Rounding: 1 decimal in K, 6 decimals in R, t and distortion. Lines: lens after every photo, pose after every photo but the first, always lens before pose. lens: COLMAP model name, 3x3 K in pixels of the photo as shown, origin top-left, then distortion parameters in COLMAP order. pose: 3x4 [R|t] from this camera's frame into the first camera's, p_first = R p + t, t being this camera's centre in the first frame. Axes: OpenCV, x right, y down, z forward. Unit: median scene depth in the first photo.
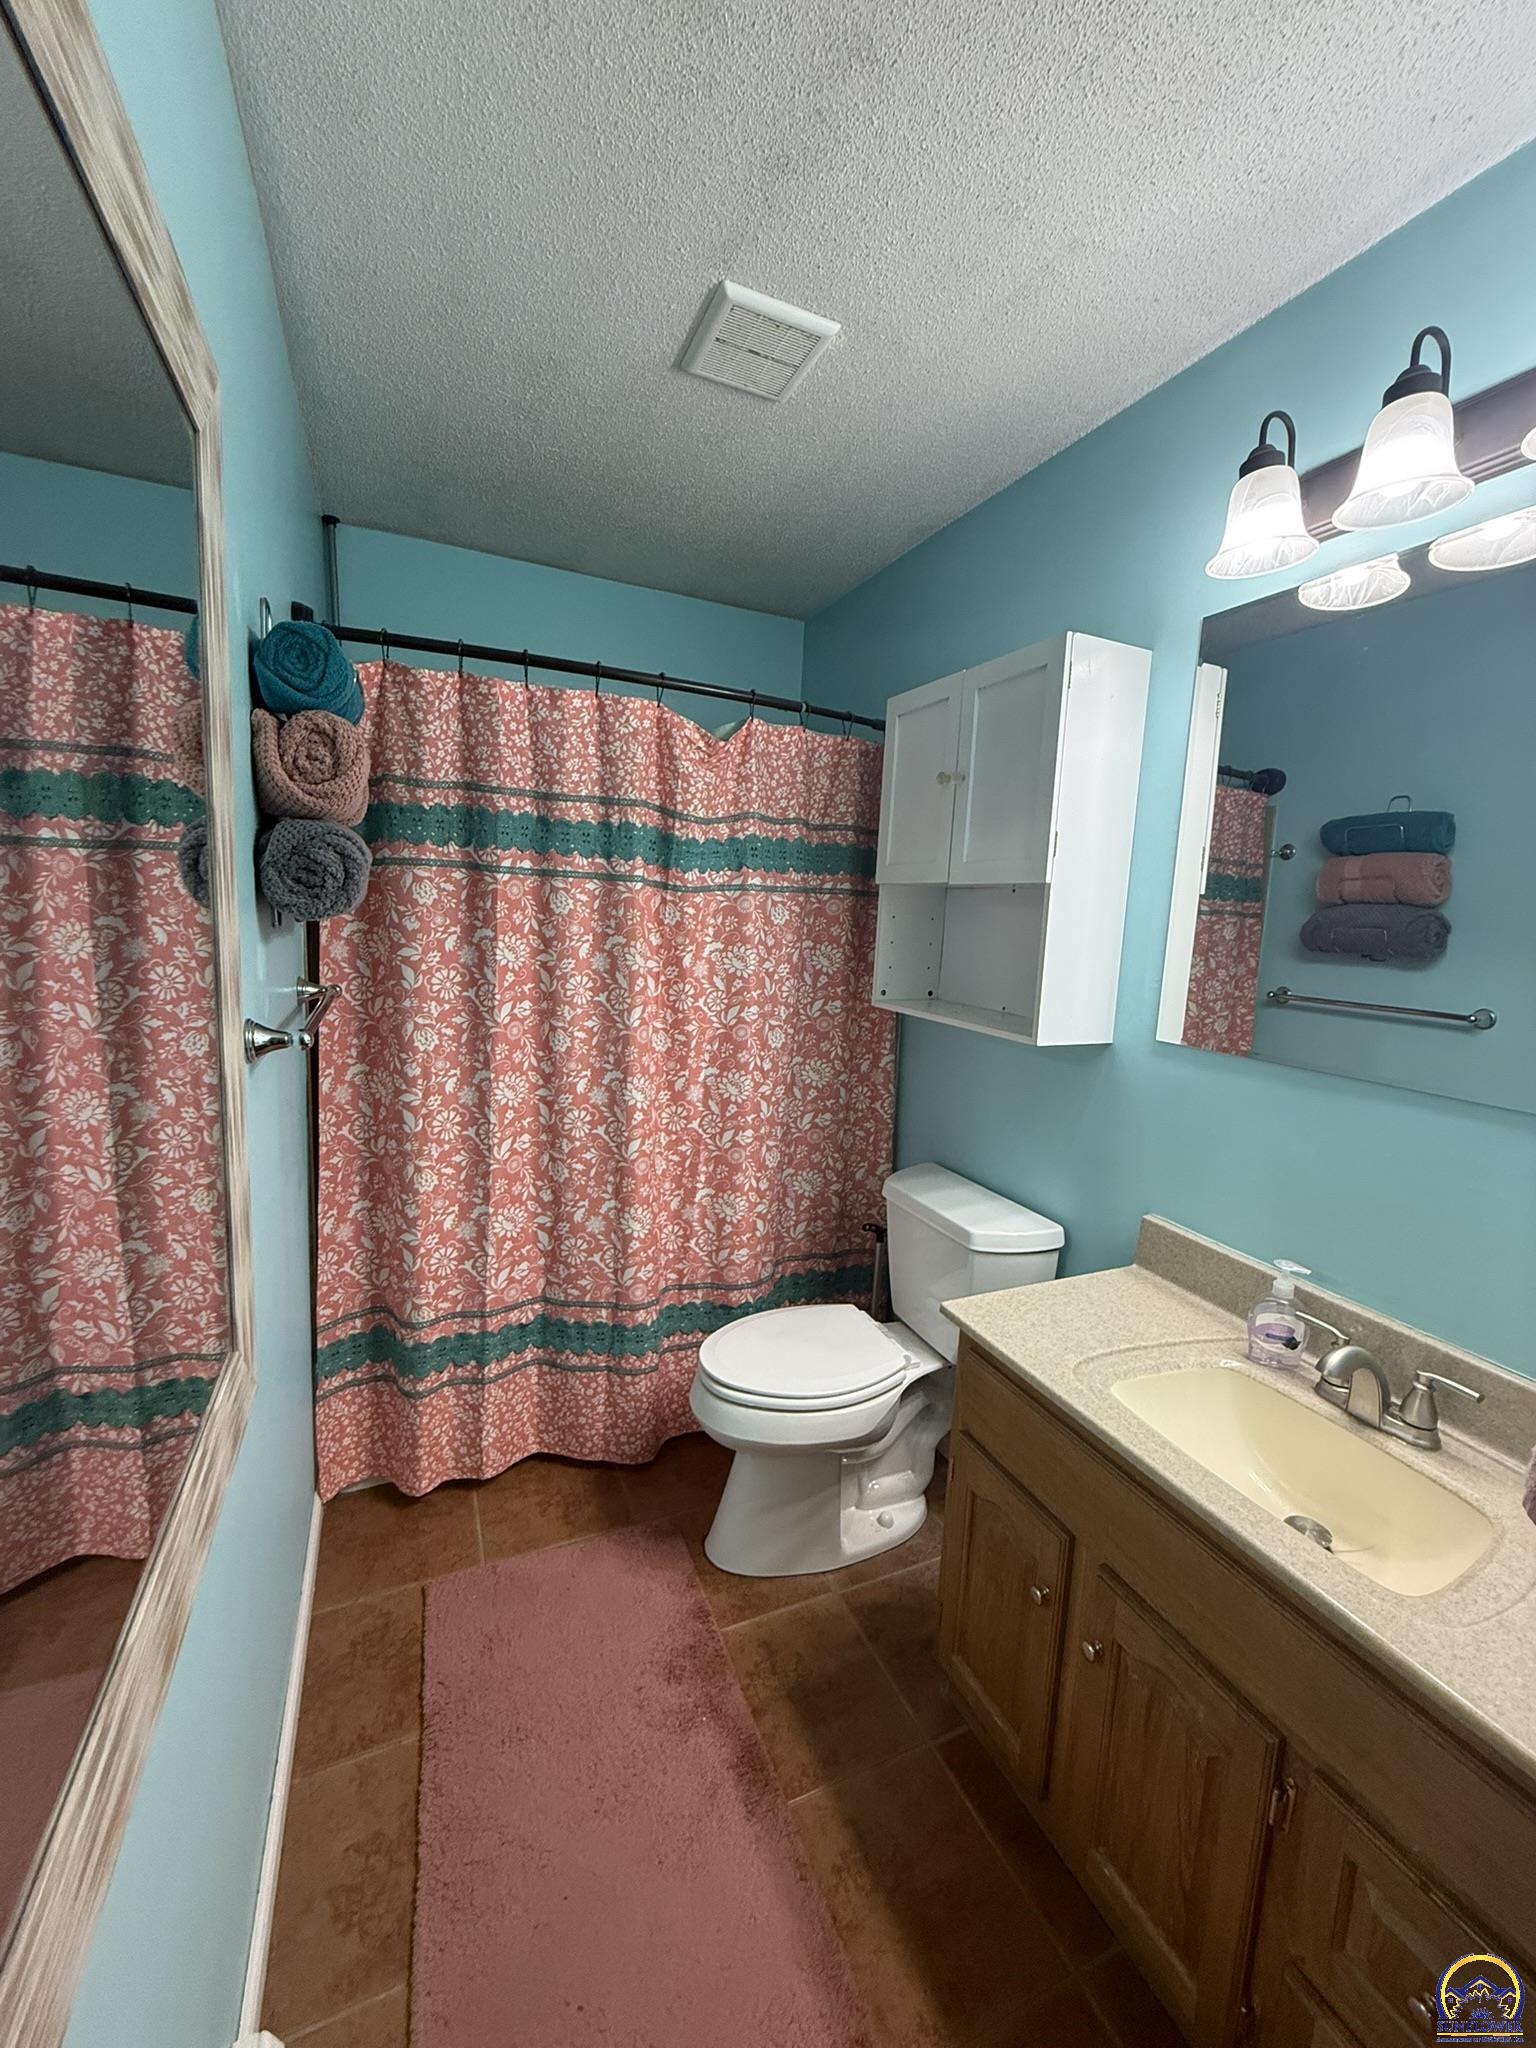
lens RADIAL K [[823.6, 0, 769.9], [0, 823.6, 1021.2], [0, 0, 1]] dist [0.000040, -0.000376]
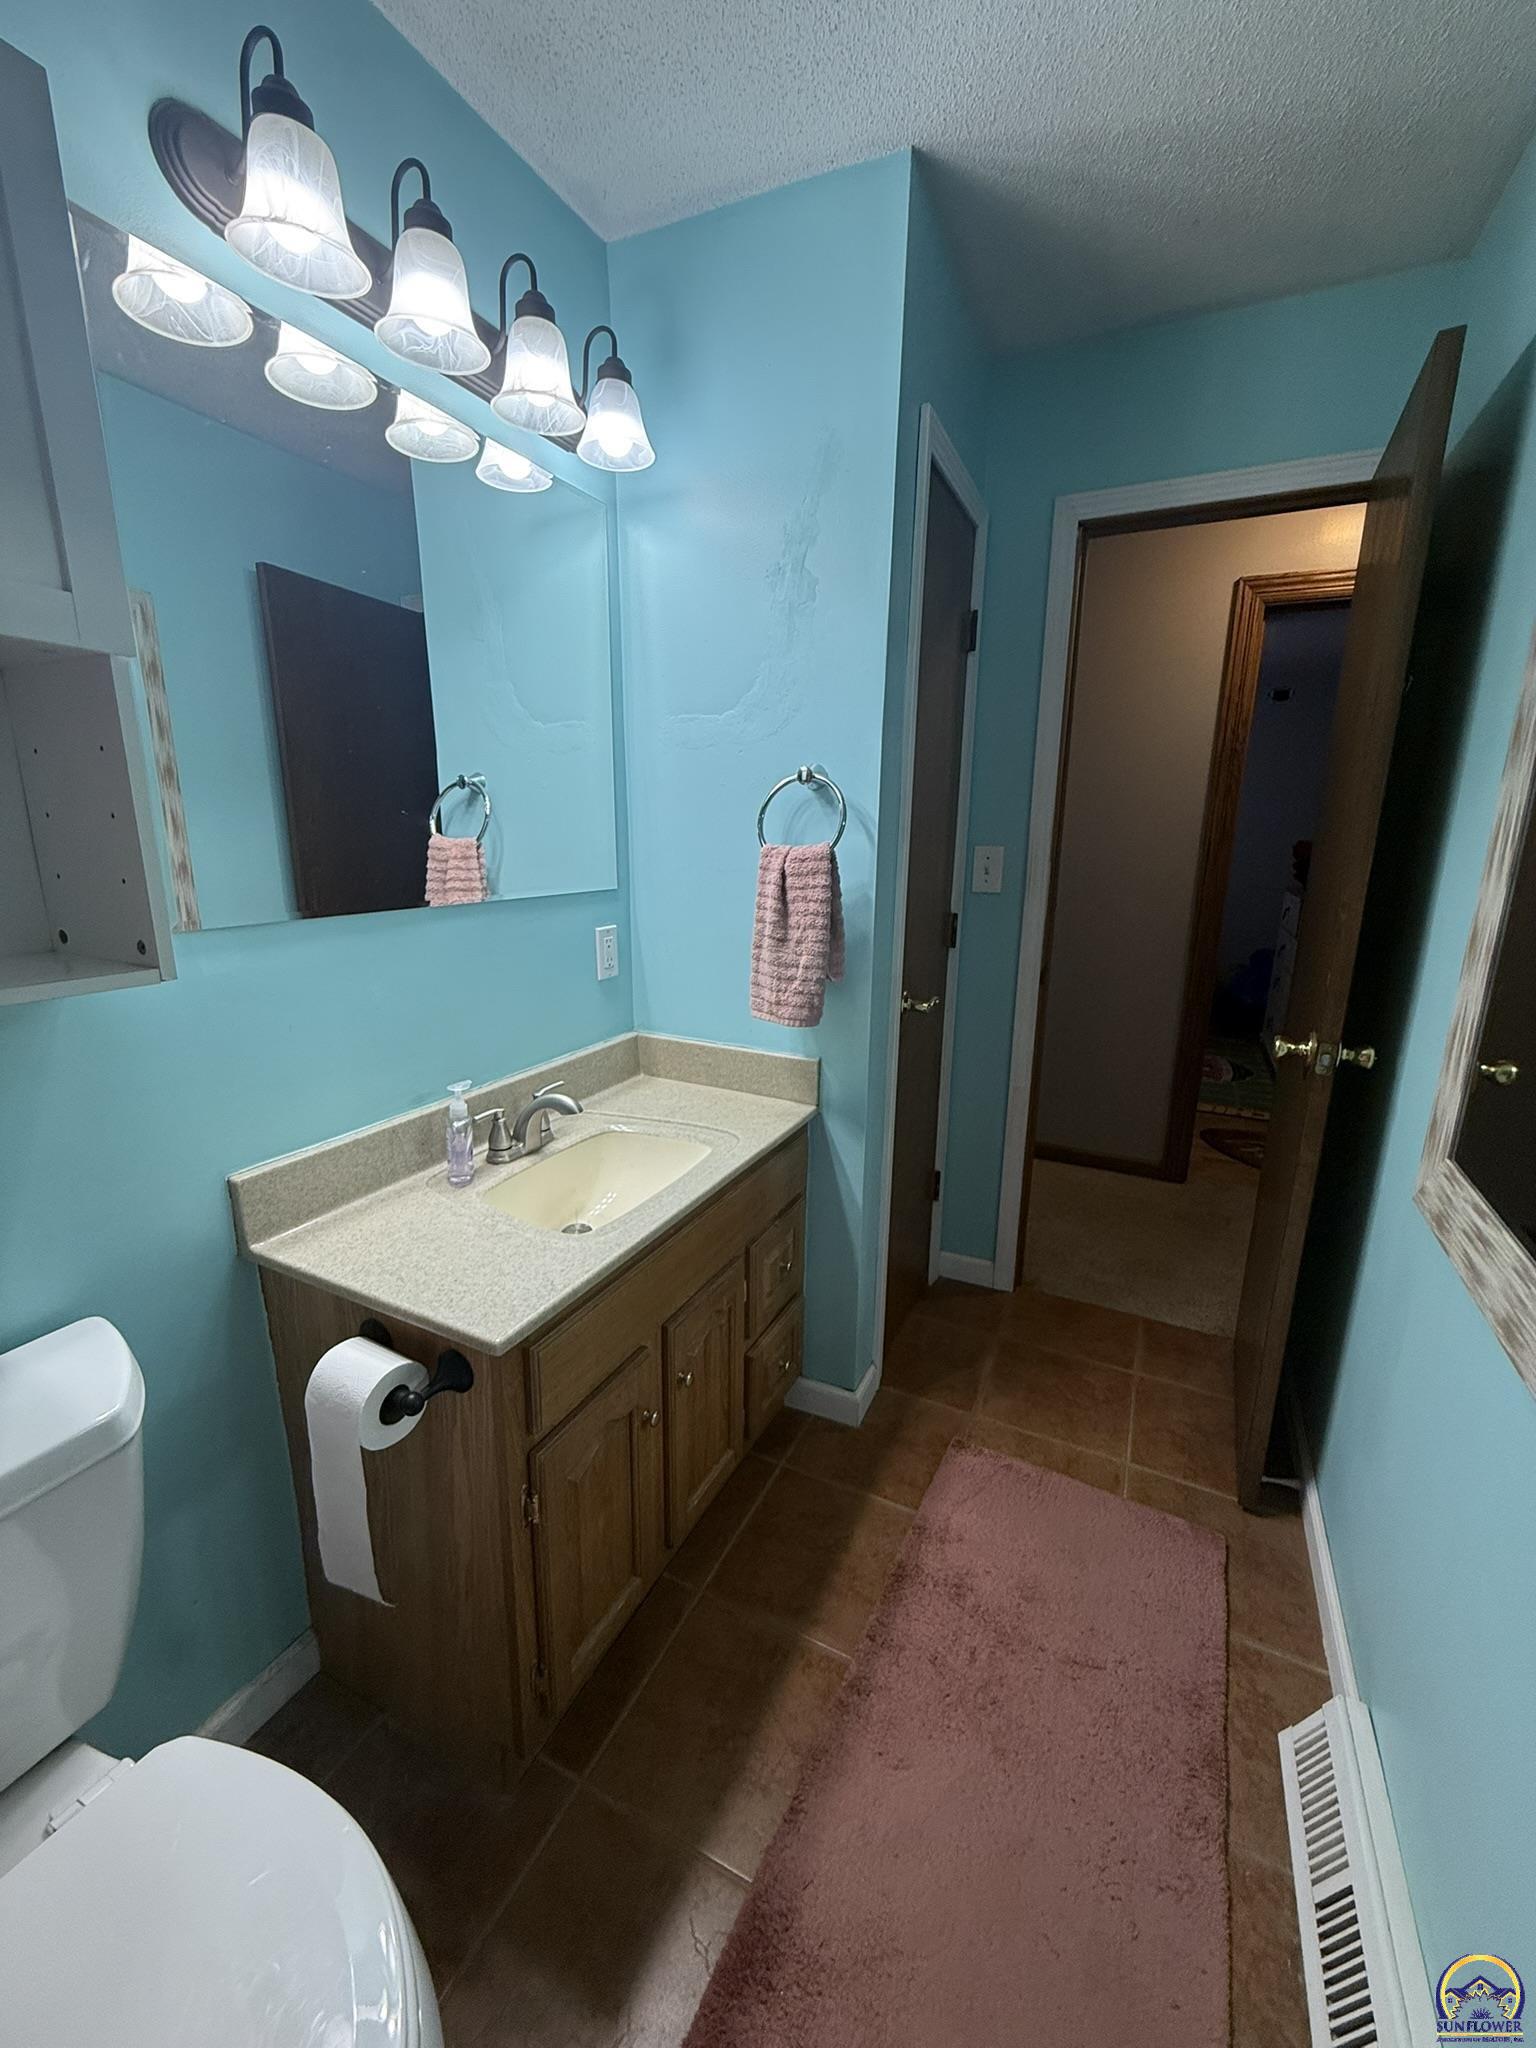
lens RADIAL K [[823.6, 0, 768.7], [0, 823.6, 1018.4], [0, 0, 1]] dist [0.000040, -0.000376]
pose [[-0.640562, -0.229898, 0.732685, -0.416805], [0.056320, 0.937498, 0.343403, -0.142256], [-0.765838, 0.261236, -0.587578, 1.303383]]
